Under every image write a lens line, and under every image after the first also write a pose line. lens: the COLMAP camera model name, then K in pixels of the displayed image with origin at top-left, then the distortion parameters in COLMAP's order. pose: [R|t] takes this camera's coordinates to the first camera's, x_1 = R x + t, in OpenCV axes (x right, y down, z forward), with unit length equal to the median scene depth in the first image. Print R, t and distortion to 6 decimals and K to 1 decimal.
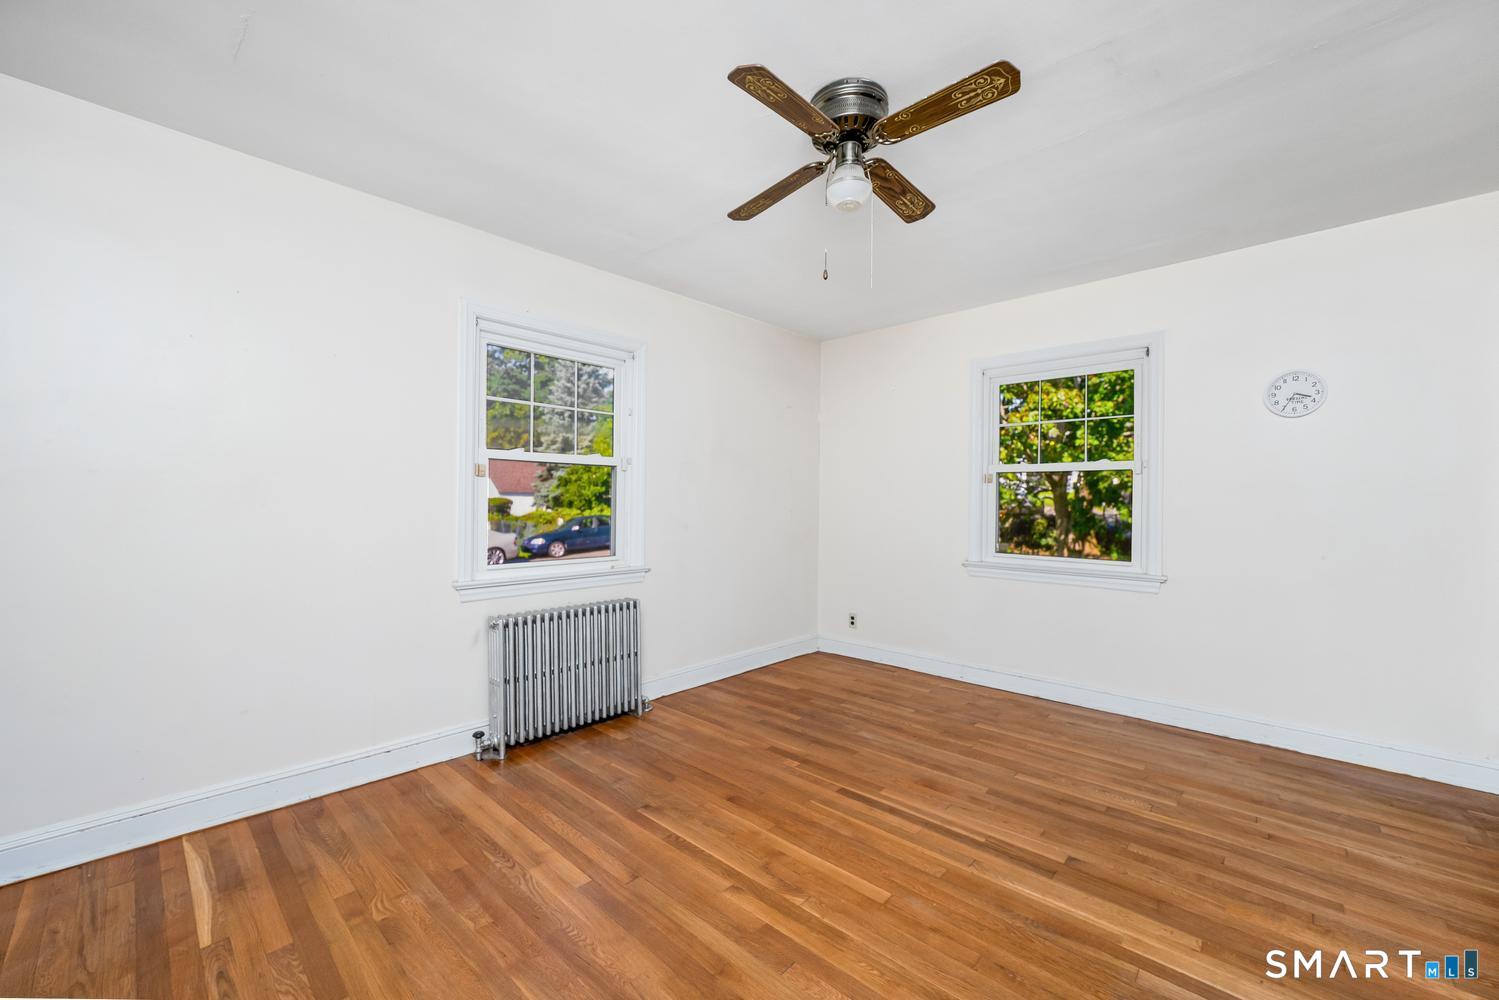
lens RADIAL K [[598.0, 0, 752.0], [0, 598.0, 497.2], [0, 0, 1]] dist [-0.001167, -0.000213]
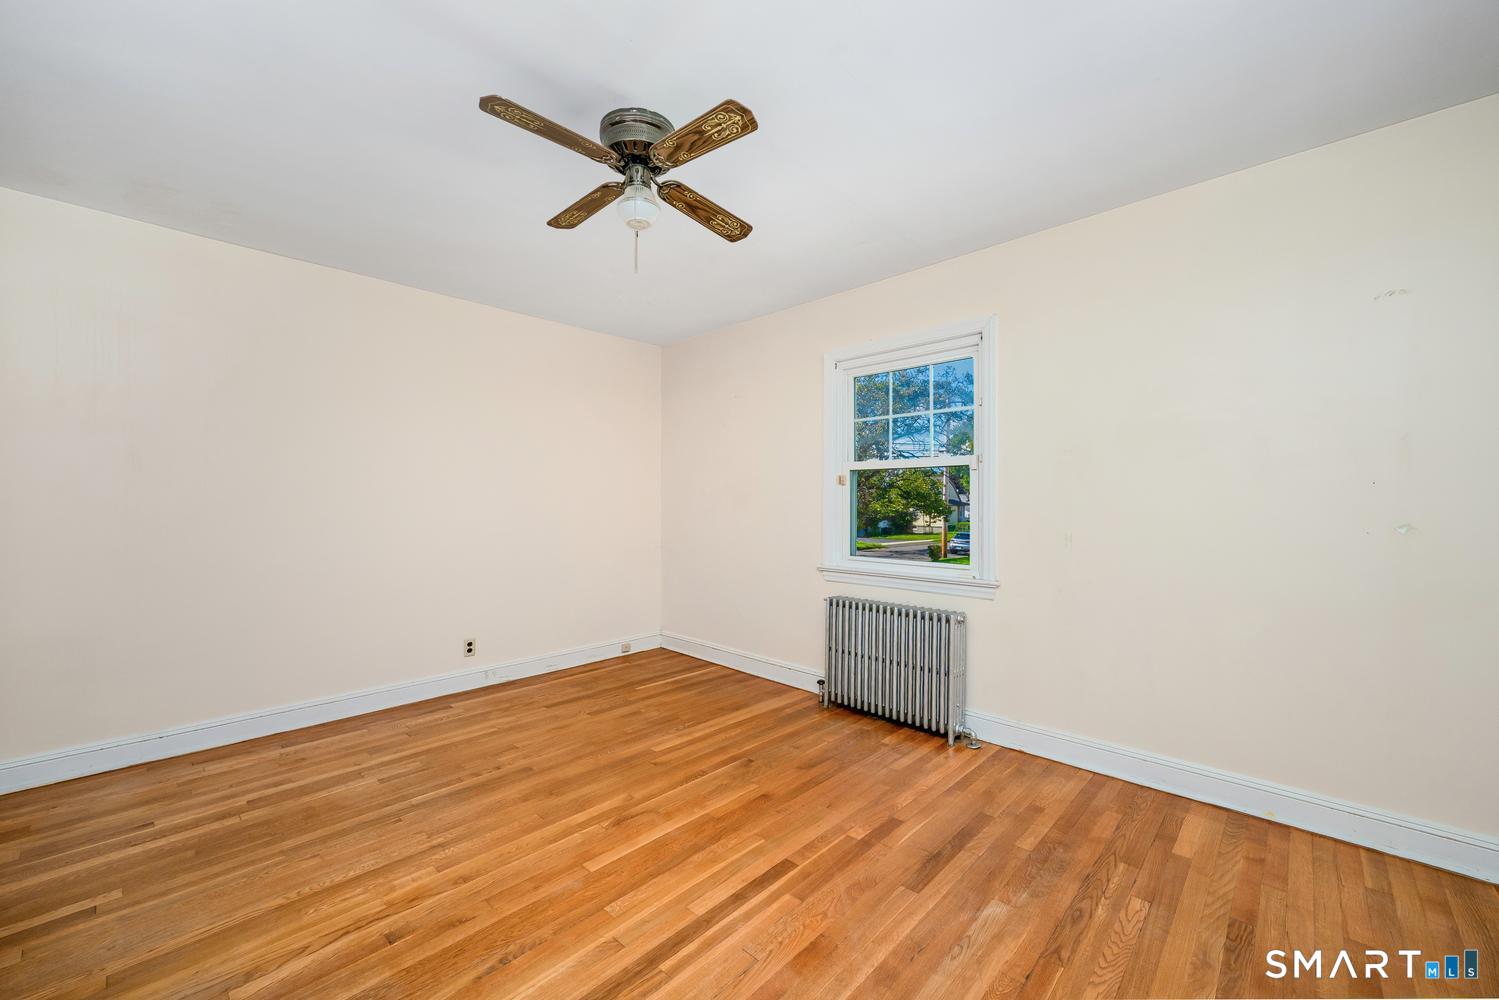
lens RADIAL K [[609.1, 0, 754.5], [0, 609.1, 528.8], [0, 0, 1]] dist [-0.001116, -0.000141]
pose [[-0.024009, 0.040630, -0.998886, 0.889917], [0.006168, 0.999161, 0.040493, 0.006327], [0.999693, -0.005189, -0.024240, 0.911829]]
